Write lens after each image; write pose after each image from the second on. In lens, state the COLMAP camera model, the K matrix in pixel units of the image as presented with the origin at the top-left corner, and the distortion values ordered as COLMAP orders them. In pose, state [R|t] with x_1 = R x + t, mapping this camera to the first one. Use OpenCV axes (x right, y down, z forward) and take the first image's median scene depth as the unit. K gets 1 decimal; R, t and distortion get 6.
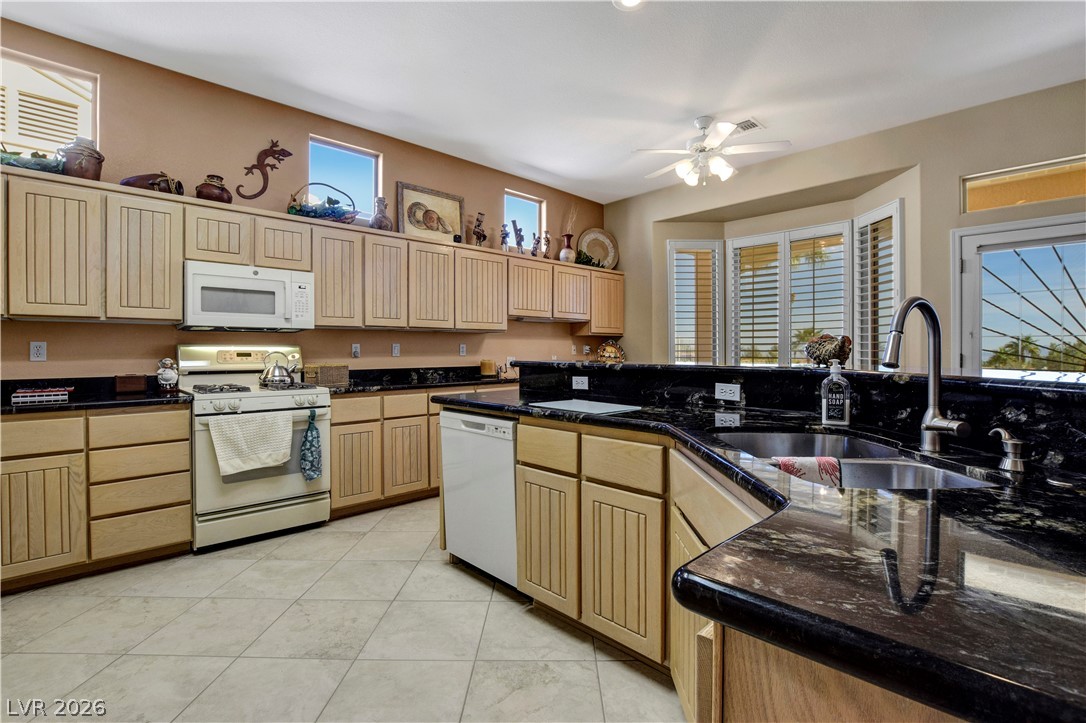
lens RADIAL K [[505.0, 0, 546.4], [0, 505.0, 350.6], [0, 0, 1]] dist [-0.018529, 0.000849]
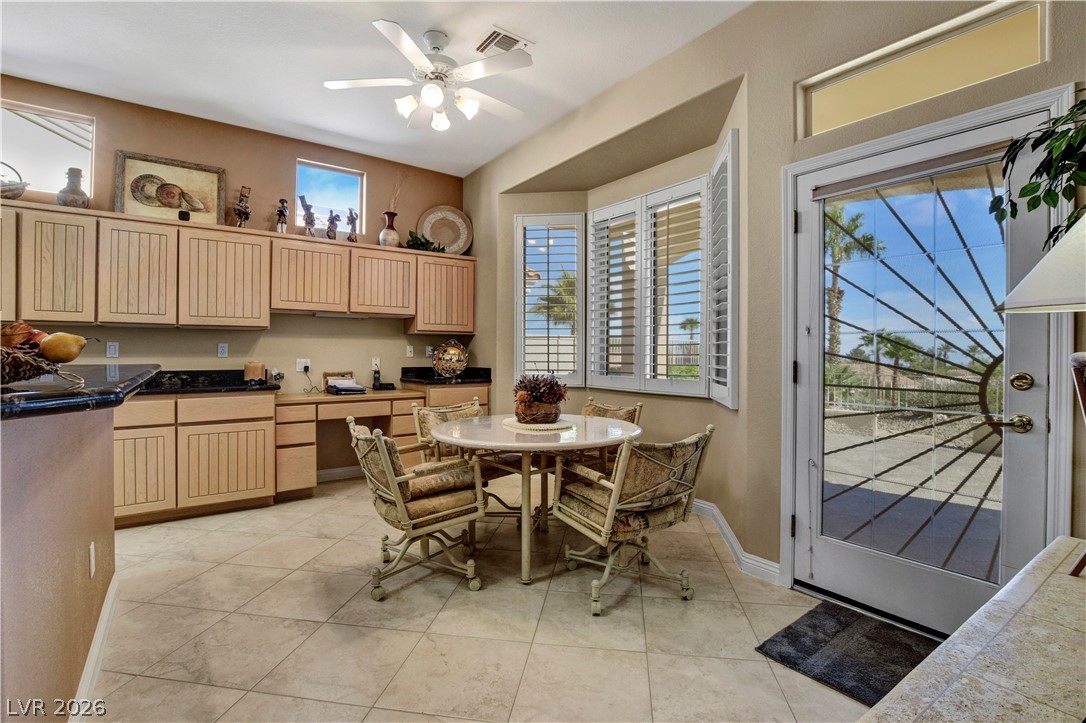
lens RADIAL K [[500.5, 0, 544.5], [0, 500.5, 345.7], [0, 0, 1]] dist [-0.024044, 0.000615]
pose [[0.989639, 0.004510, -0.143510, 0.494715], [-0.006316, 0.999906, -0.012129, -0.002474], [0.143442, 0.012910, 0.989575, 0.270547]]
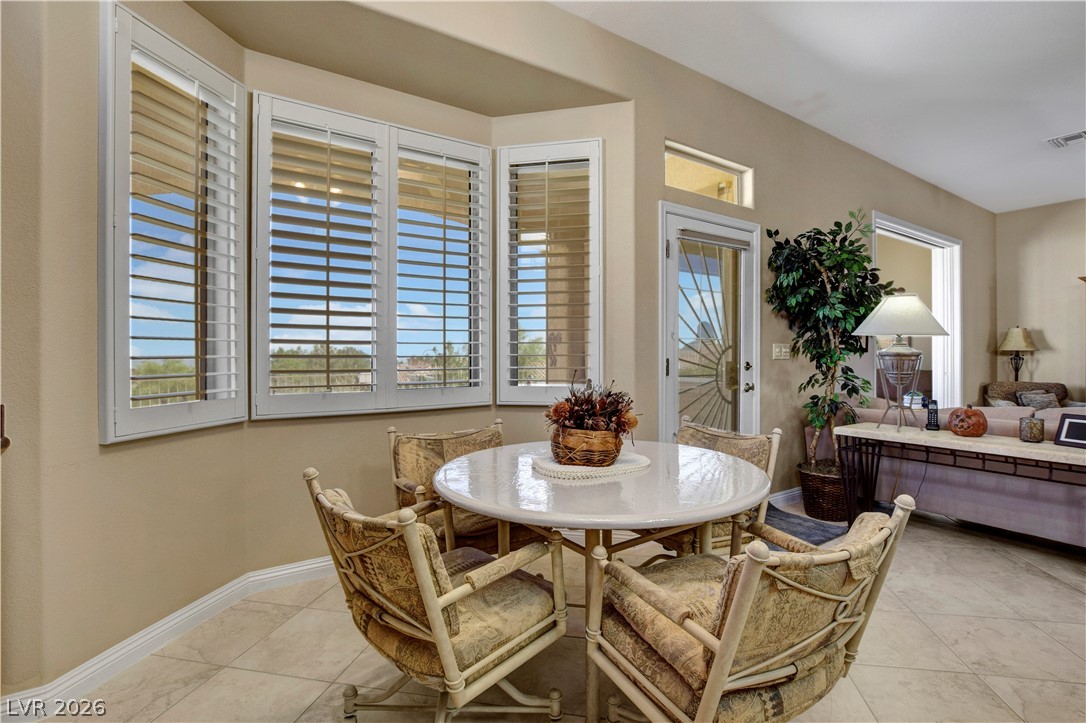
lens RADIAL K [[505.0, 0, 546.4], [0, 505.0, 350.6], [0, 0, 1]] dist [-0.018529, 0.000849]
pose [[0.173792, 0.002405, 0.984779, -0.004515], [0.003785, 0.999988, -0.003110, -0.003480], [-0.984775, 0.004268, 0.173781, 0.856592]]
